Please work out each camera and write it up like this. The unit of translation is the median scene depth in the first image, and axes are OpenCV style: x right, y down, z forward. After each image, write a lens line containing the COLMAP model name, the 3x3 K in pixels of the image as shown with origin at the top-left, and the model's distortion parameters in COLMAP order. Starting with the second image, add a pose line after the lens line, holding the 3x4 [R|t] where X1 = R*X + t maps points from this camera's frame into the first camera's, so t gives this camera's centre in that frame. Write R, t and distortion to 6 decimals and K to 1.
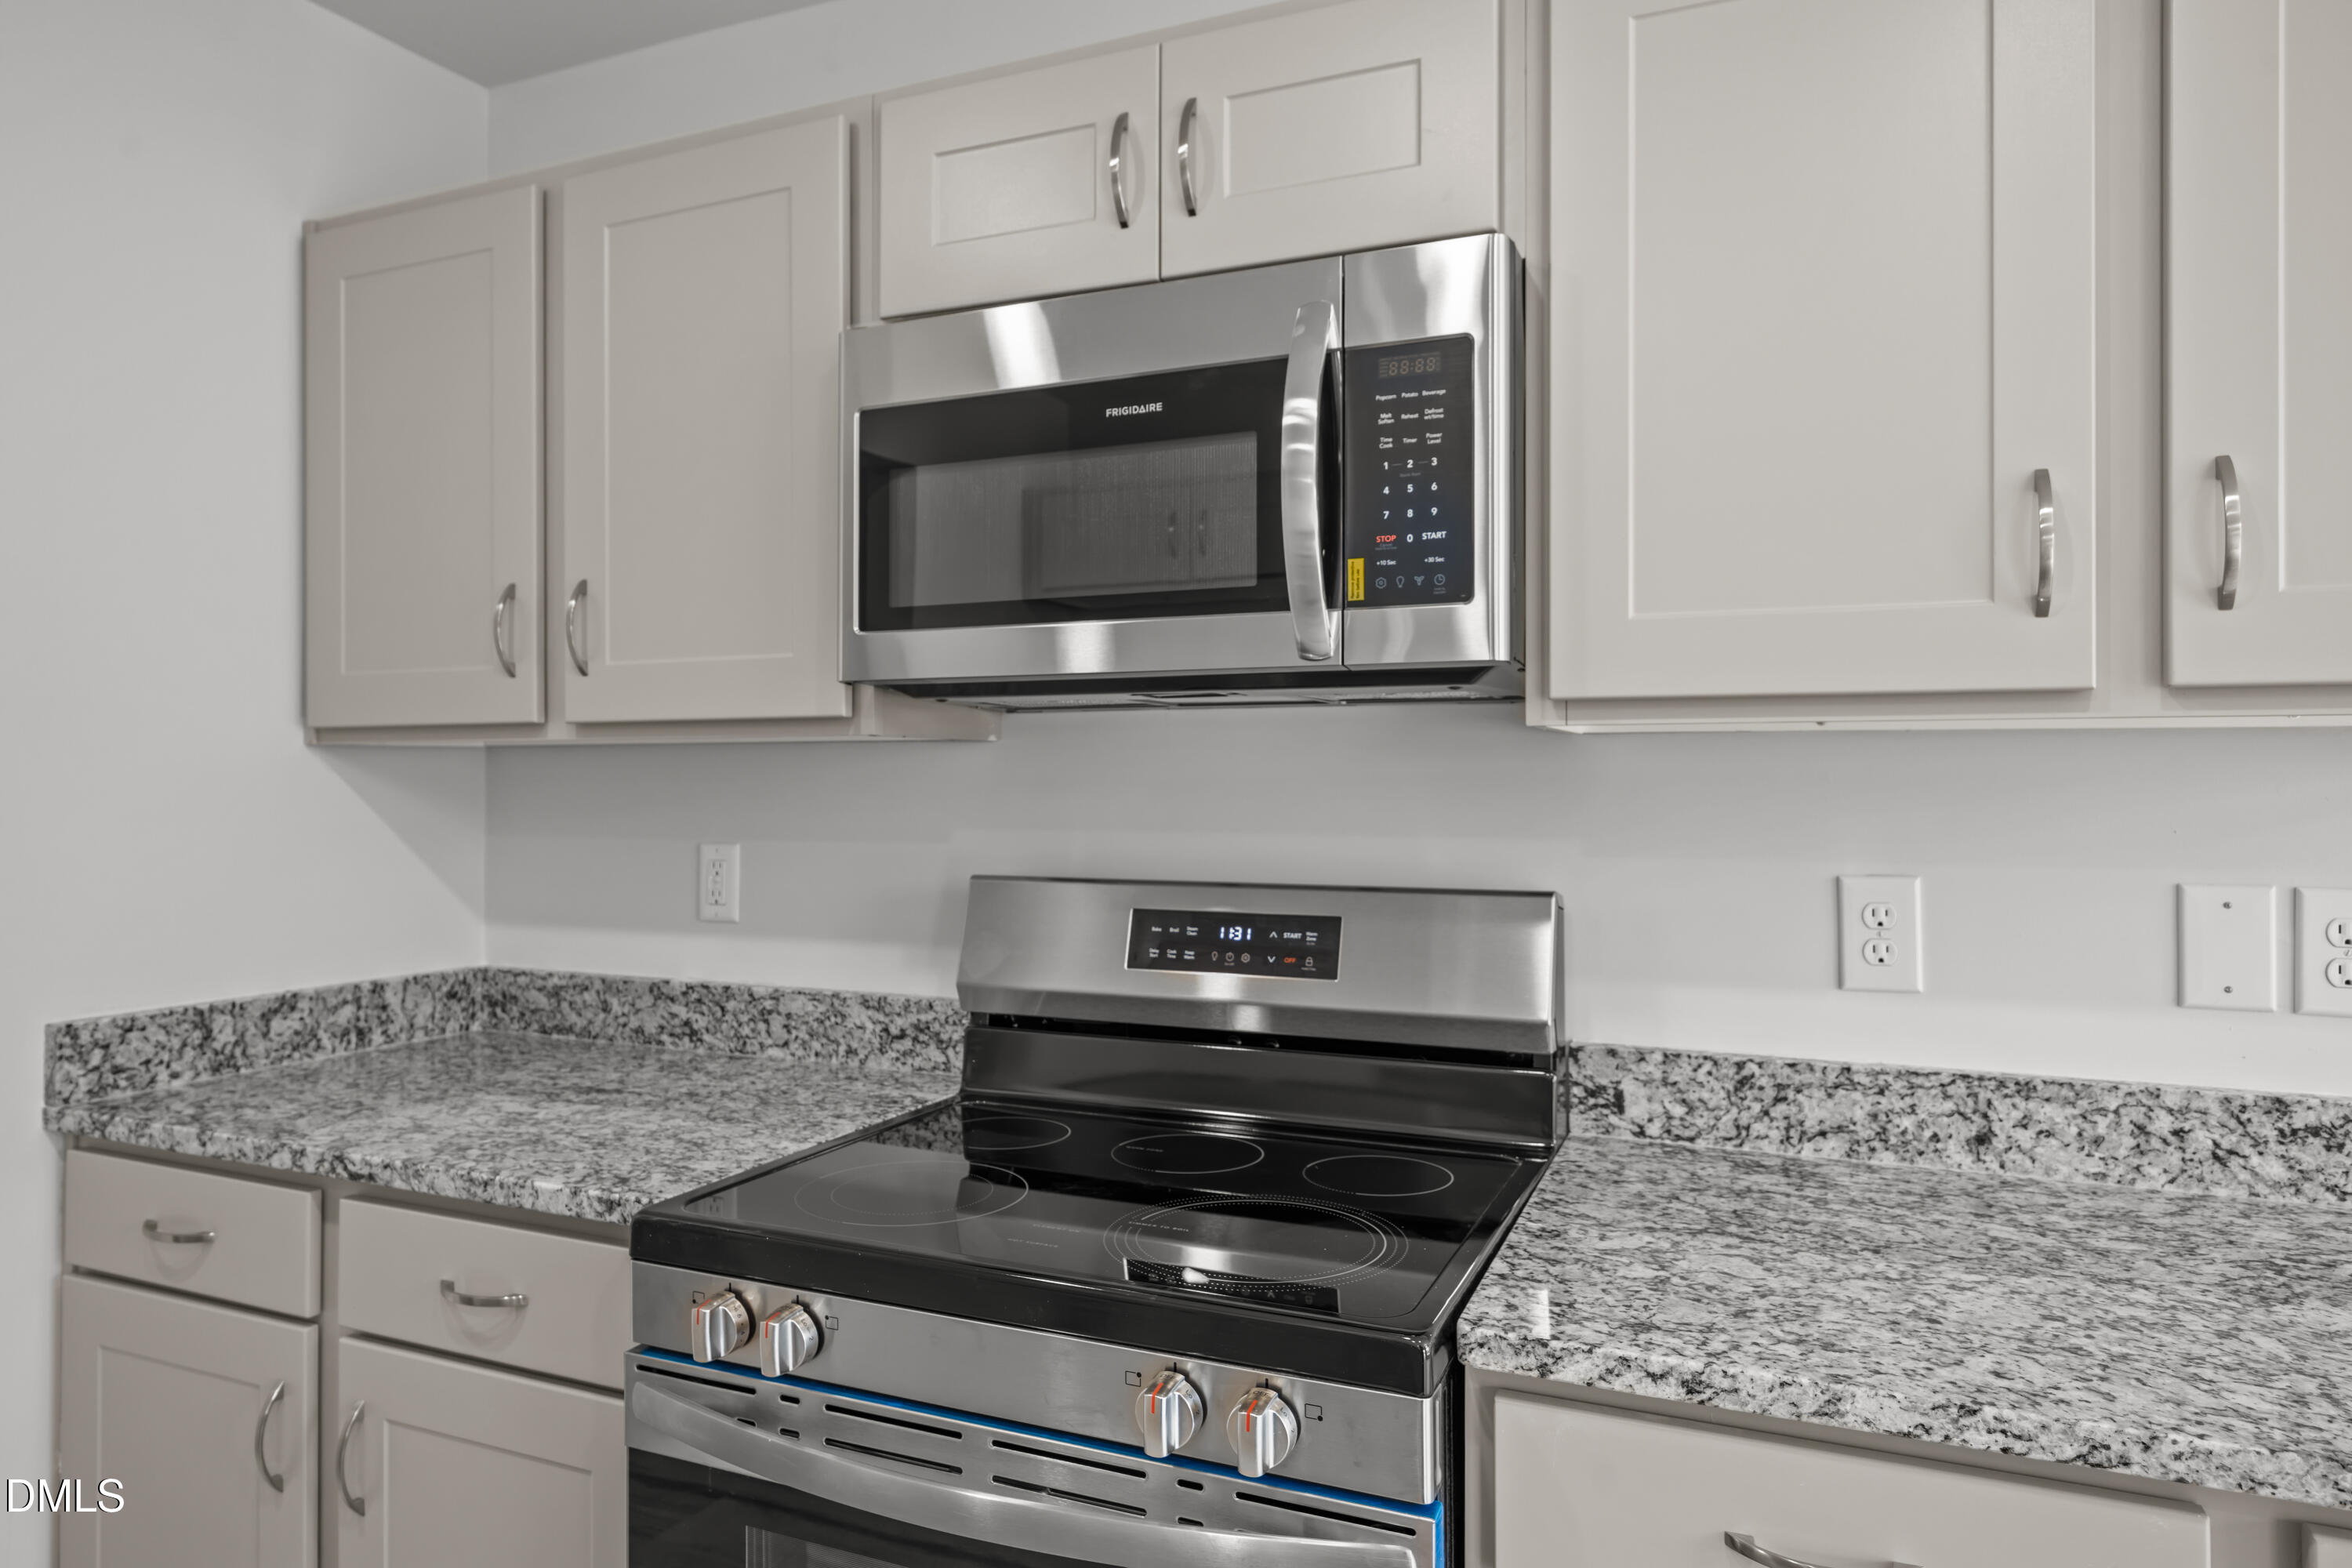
lens RADIAL K [[1420.4, 0, 1180.1], [0, 1420.4, 771.0], [0, 0, 1]] dist [0.000339, -0.000211]
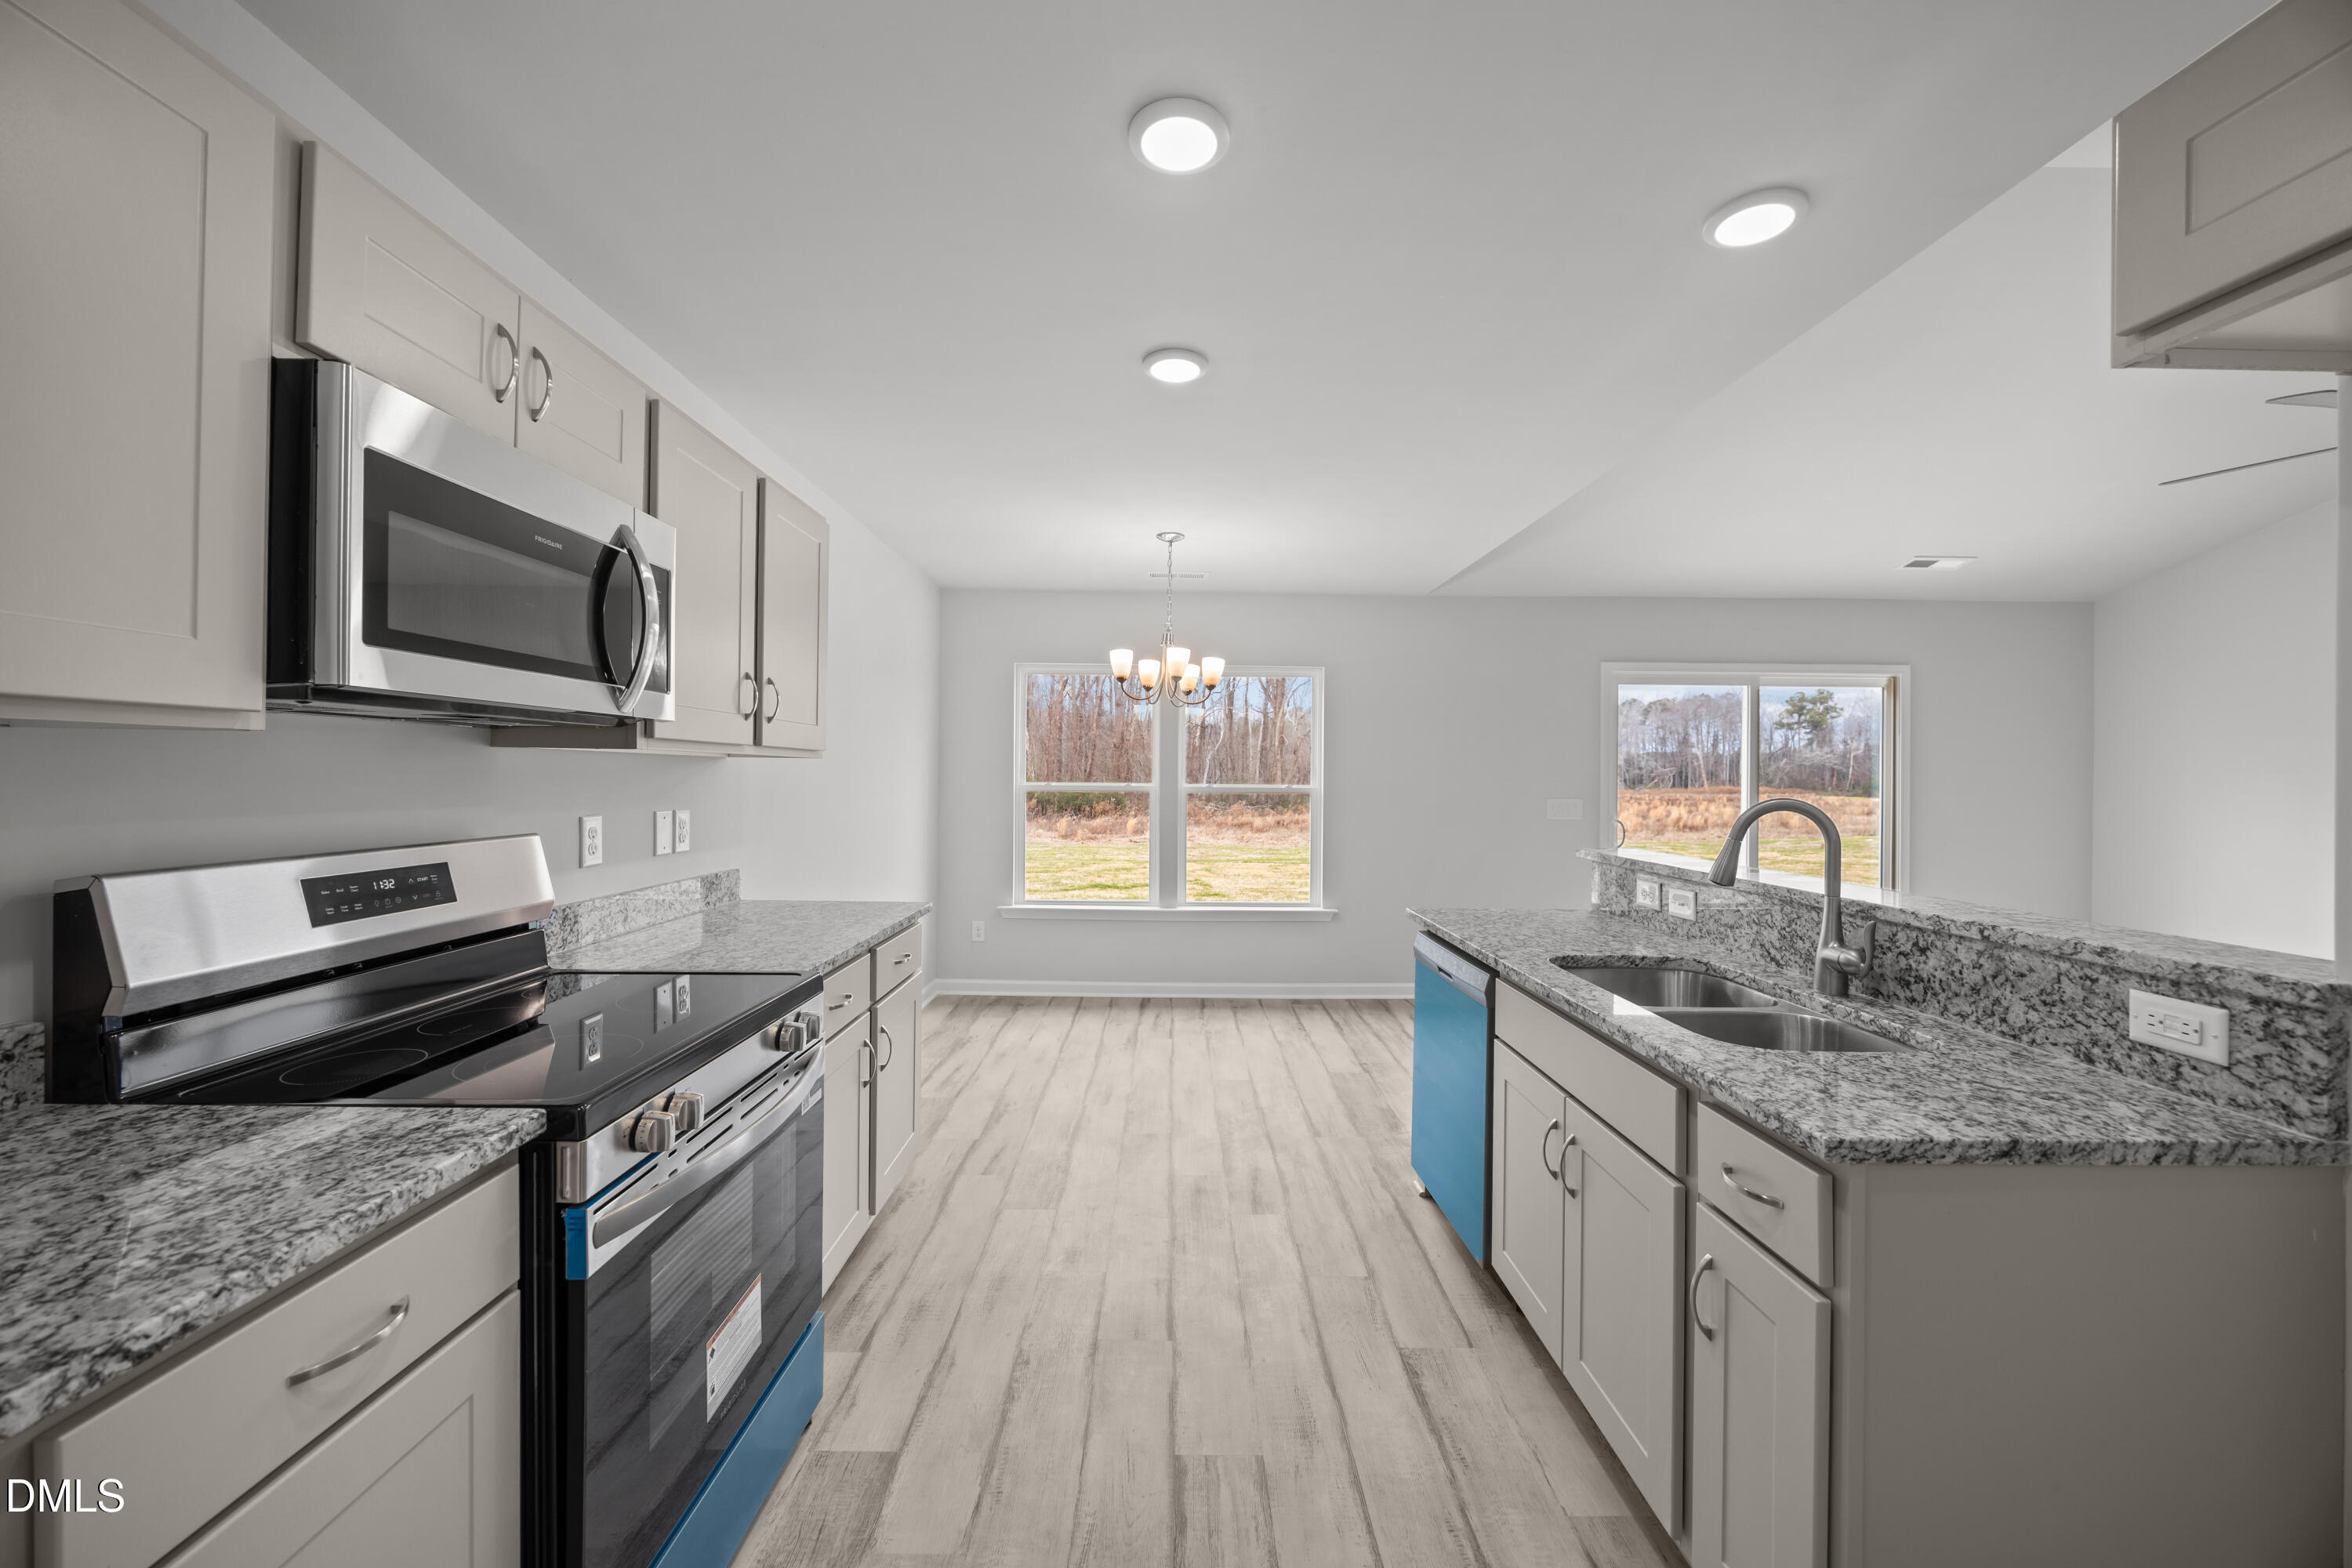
lens RADIAL K [[895.8, 0, 1180.7], [0, 895.8, 774.0], [0, 0, 1]] dist [0.000985, 0.000034]
pose [[-0.407258, -0.003907, 0.913305, -1.074763], [-0.014118, 0.999898, -0.002018, -0.001857], [-0.913204, -0.013716, -0.407271, 0.657323]]
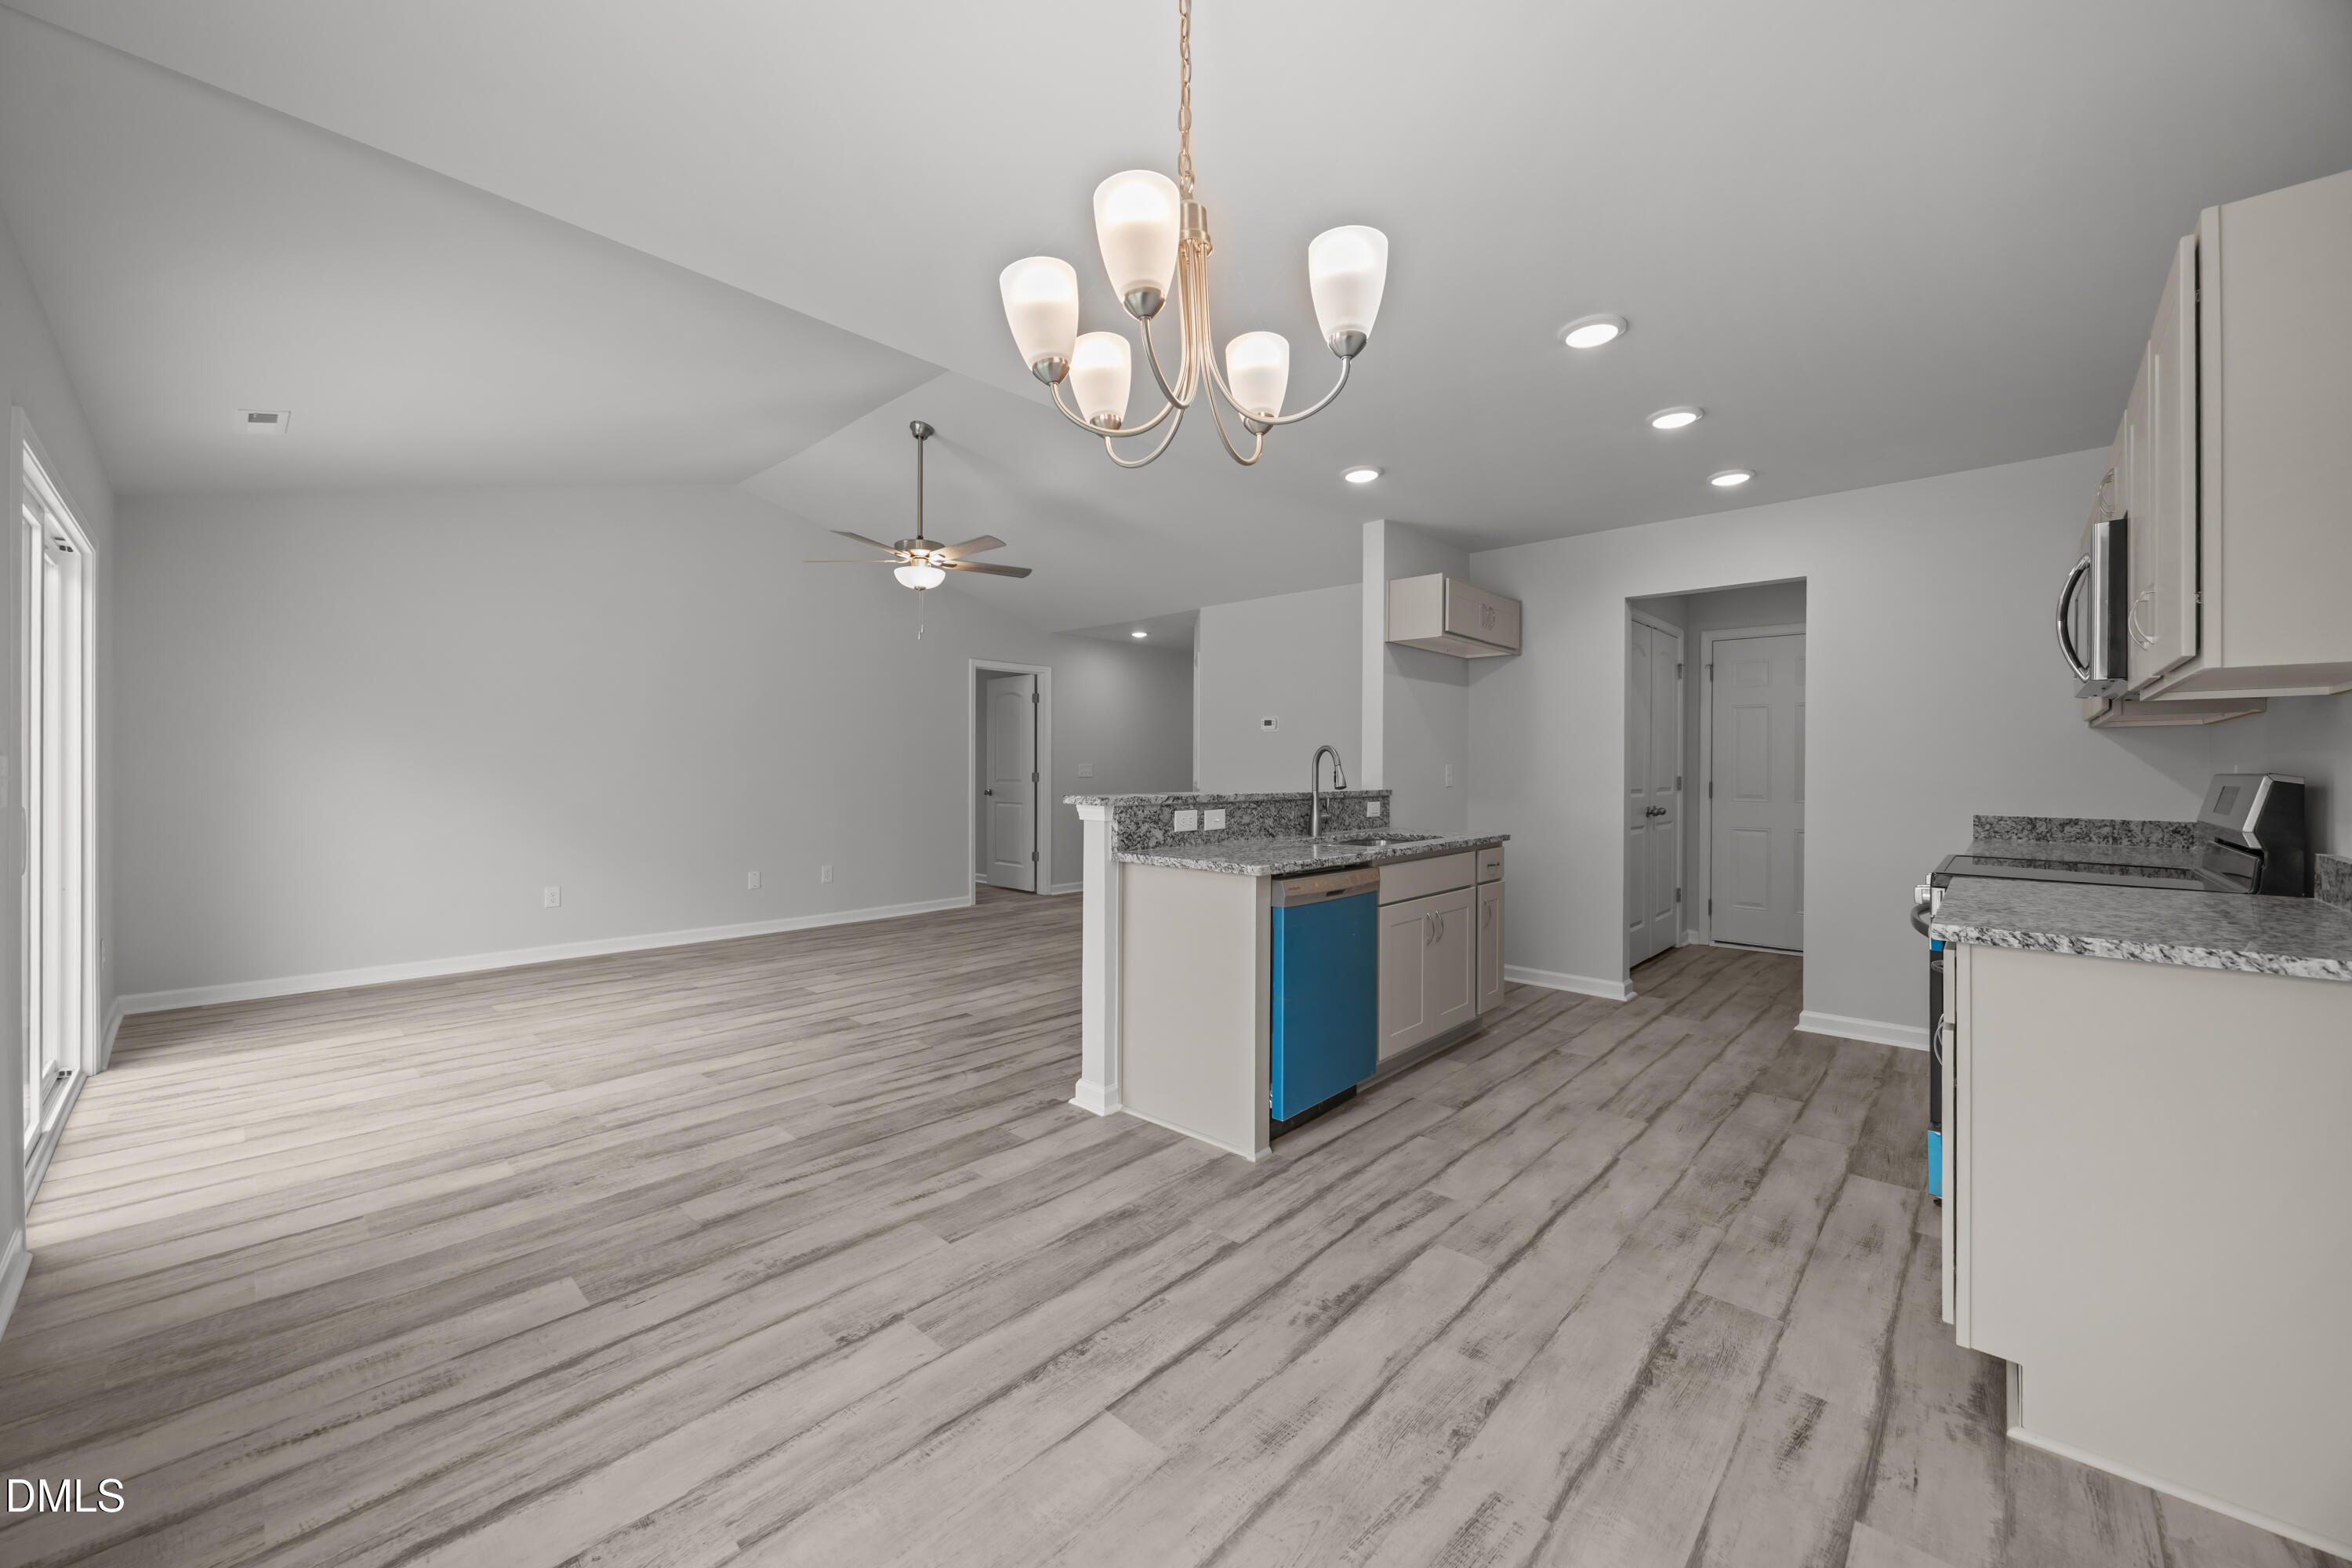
lens RADIAL K [[895.8, 0, 1174.2], [0, 895.8, 765.2], [0, 0, 1]] dist [0.000985, 0.000034]
pose [[-0.335247, -0.004901, -0.942118, 1.914574], [-0.001724, 0.999988, -0.004588, 0.077461], [0.942129, 0.000086, -0.335251, -0.071814]]
